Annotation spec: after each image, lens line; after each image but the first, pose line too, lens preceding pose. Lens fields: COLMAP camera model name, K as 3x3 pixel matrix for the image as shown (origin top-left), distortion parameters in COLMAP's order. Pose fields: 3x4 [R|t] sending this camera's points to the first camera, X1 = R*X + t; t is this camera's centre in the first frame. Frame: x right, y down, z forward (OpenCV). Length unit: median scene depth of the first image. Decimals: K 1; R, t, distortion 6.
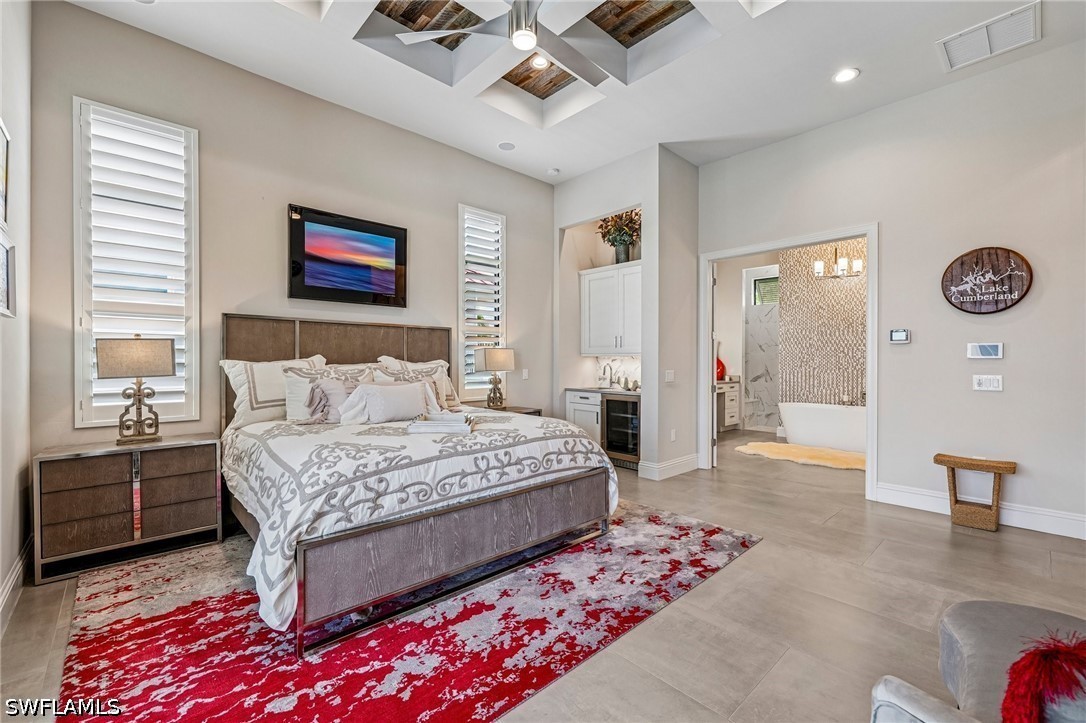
lens RADIAL K [[451.8, 0, 550.8], [0, 451.8, 358.5], [0, 0, 1]] dist [0.002773, -0.000852]
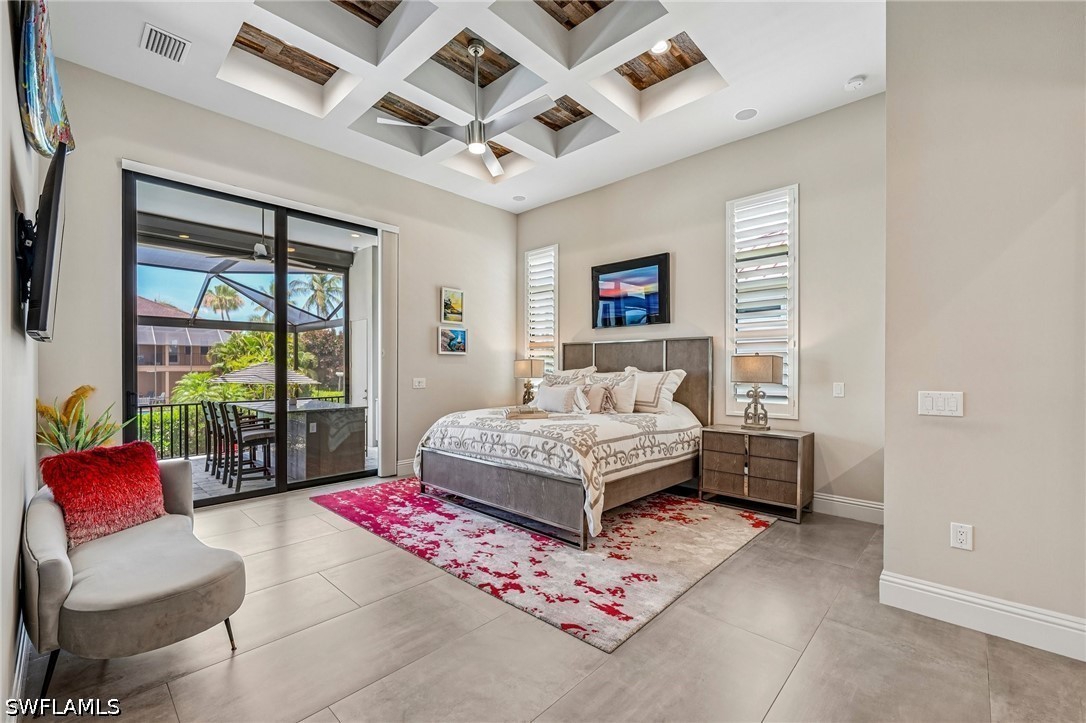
lens RADIAL K [[451.8, 0, 545.0], [0, 451.8, 367.9], [0, 0, 1]] dist [0.002773, -0.000852]
pose [[0.068837, -0.002223, -0.997625, 1.222668], [0.002803, 0.999994, -0.002035, 0.001845], [0.997624, -0.002657, 0.068842, 0.974580]]
